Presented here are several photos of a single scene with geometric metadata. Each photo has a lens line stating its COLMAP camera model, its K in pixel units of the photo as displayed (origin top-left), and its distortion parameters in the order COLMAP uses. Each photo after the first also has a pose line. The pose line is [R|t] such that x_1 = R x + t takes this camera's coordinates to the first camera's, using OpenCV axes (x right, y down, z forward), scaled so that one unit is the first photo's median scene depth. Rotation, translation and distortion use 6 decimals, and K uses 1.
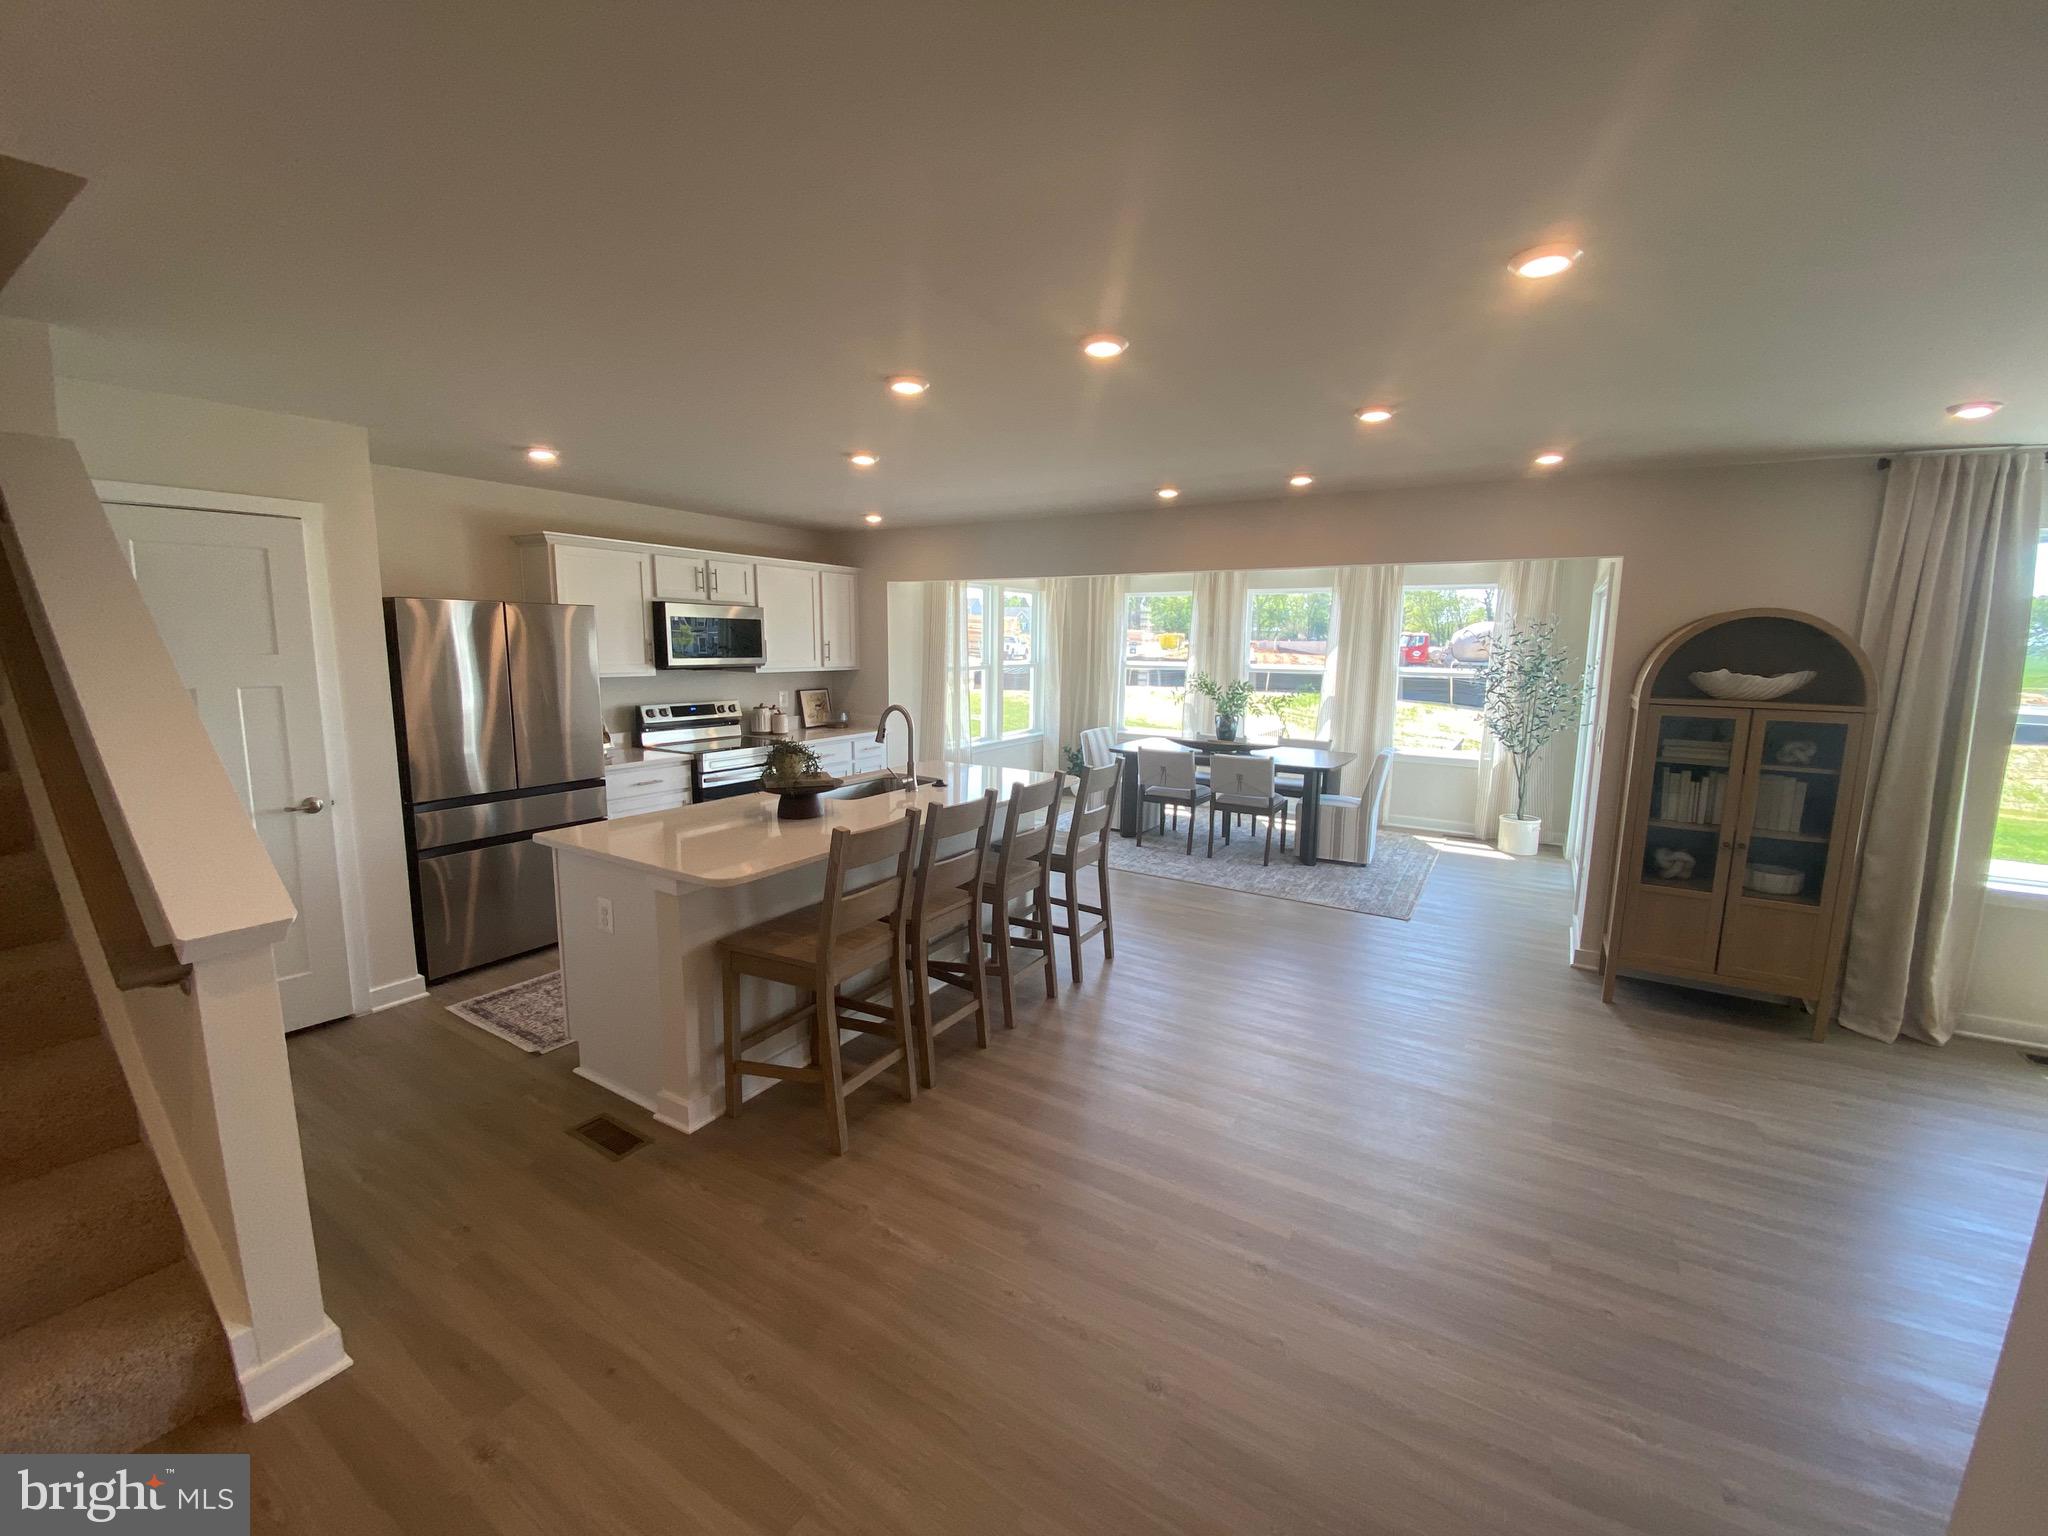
lens RADIAL K [[826.1, 0, 1024.0], [0, 826.1, 768.0], [0, 0, 1]] dist [0.000852, -0.000058]
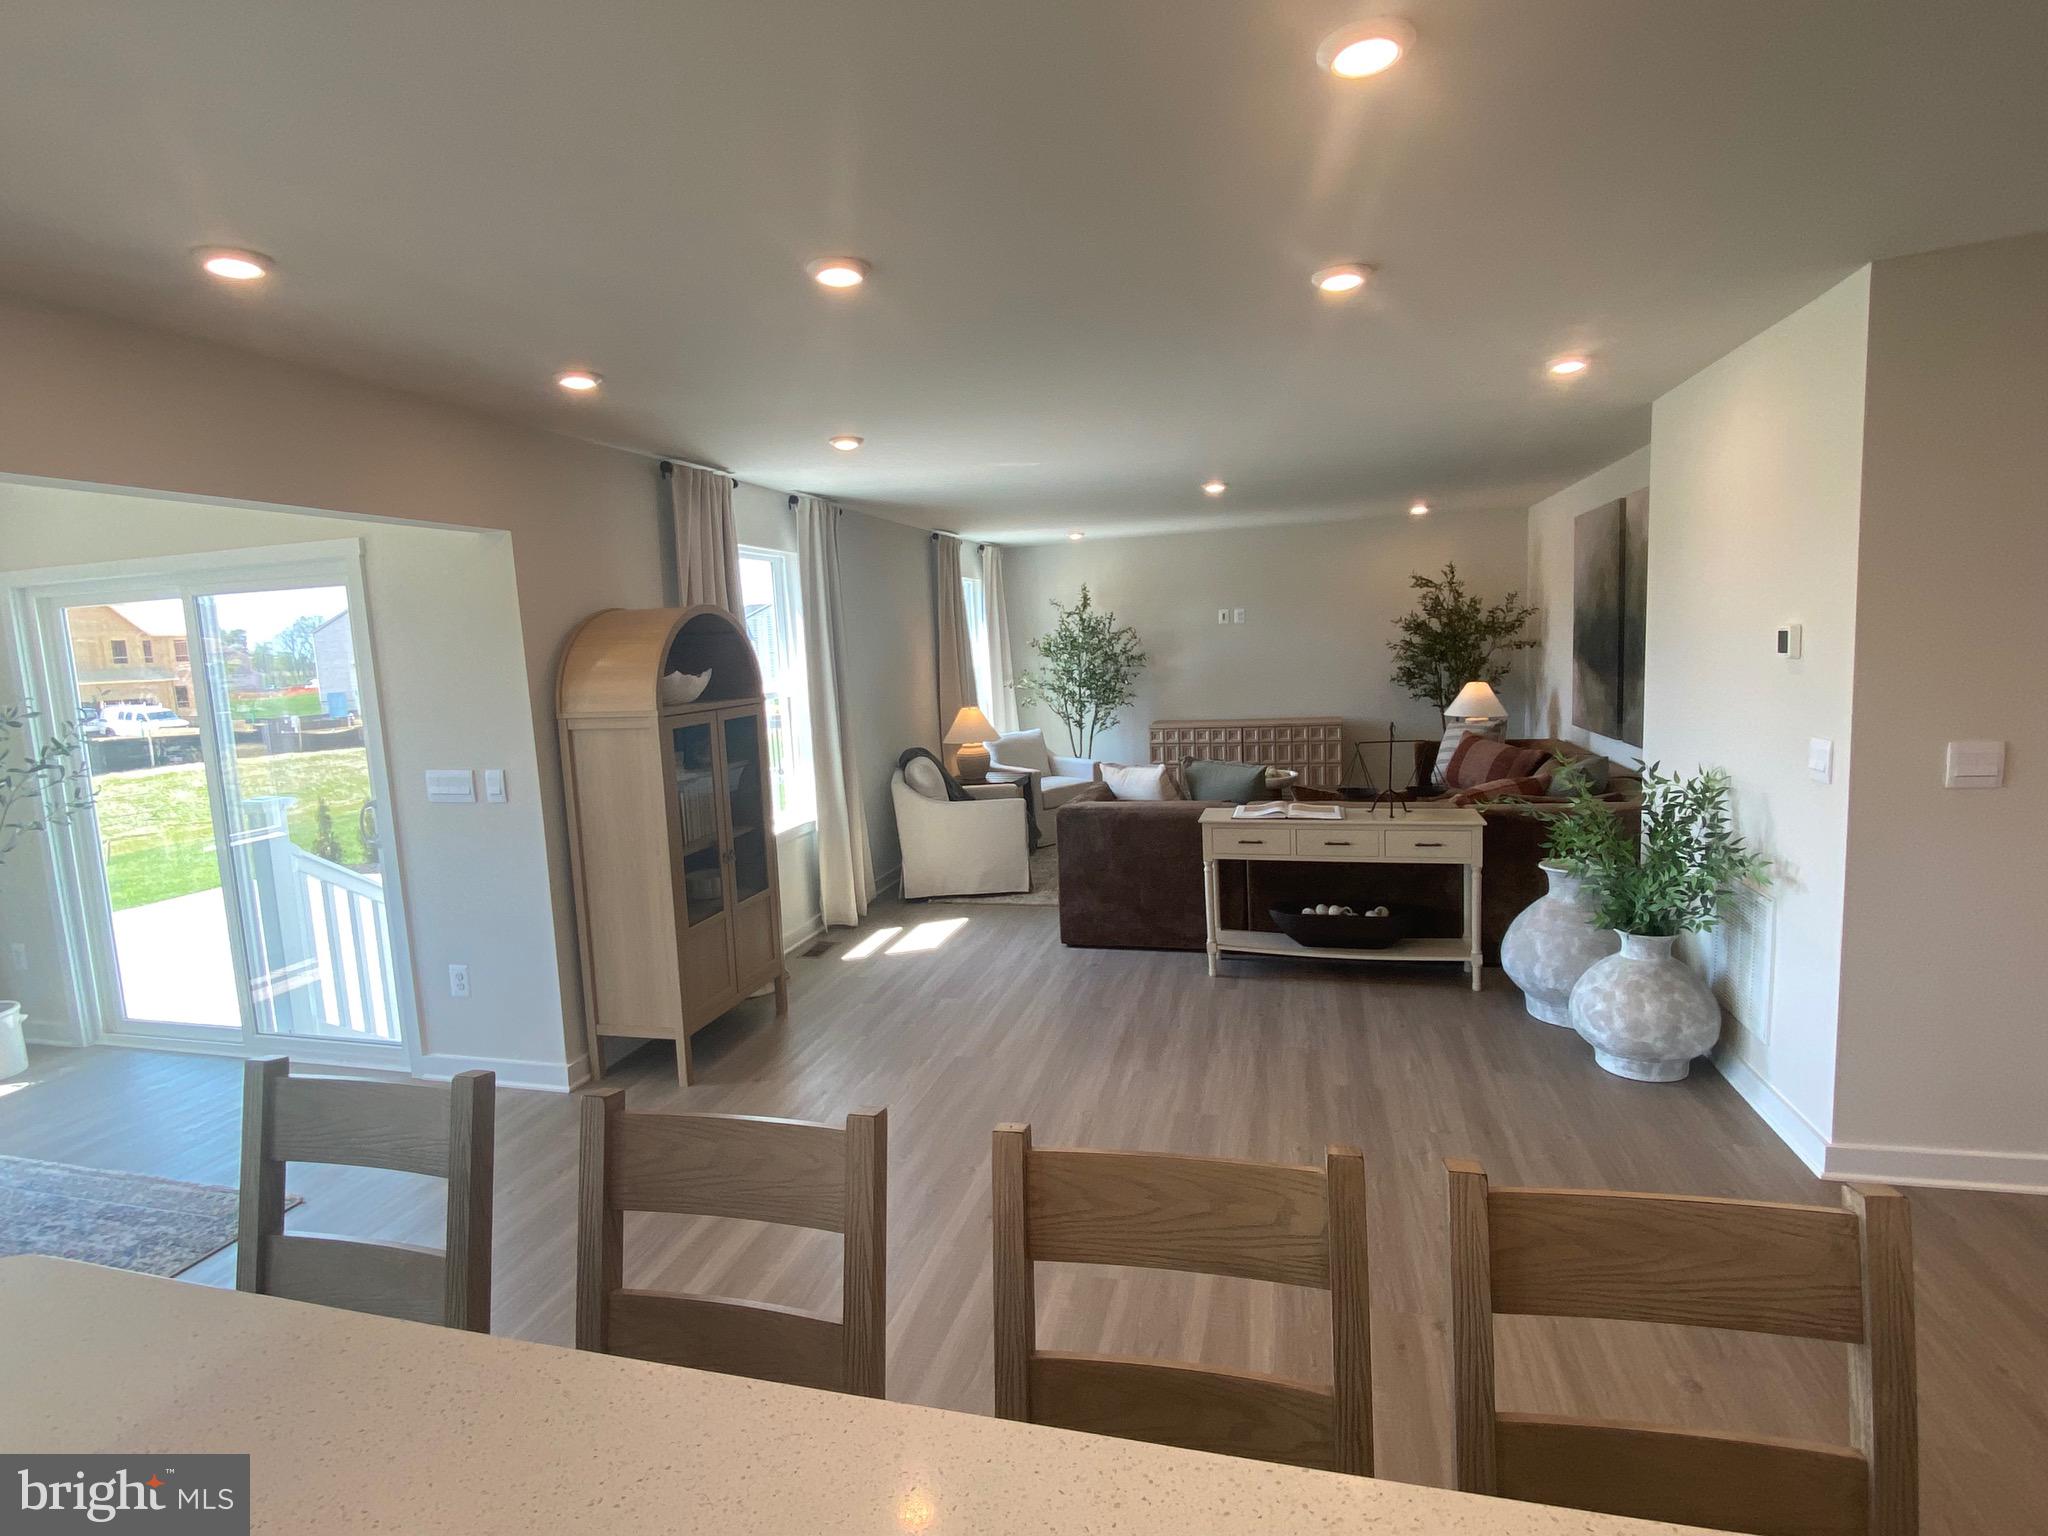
lens RADIAL K [[1018.2, 0, 1024.0], [0, 1018.2, 768.0], [0, 0, 1]] dist [0.000801, 0.000076]
pose [[-0.287484, -0.120272, 0.950204, -0.326154], [0.188469, 0.965584, 0.179241, -0.144214], [-0.939059, 0.230613, -0.254922, 0.954475]]
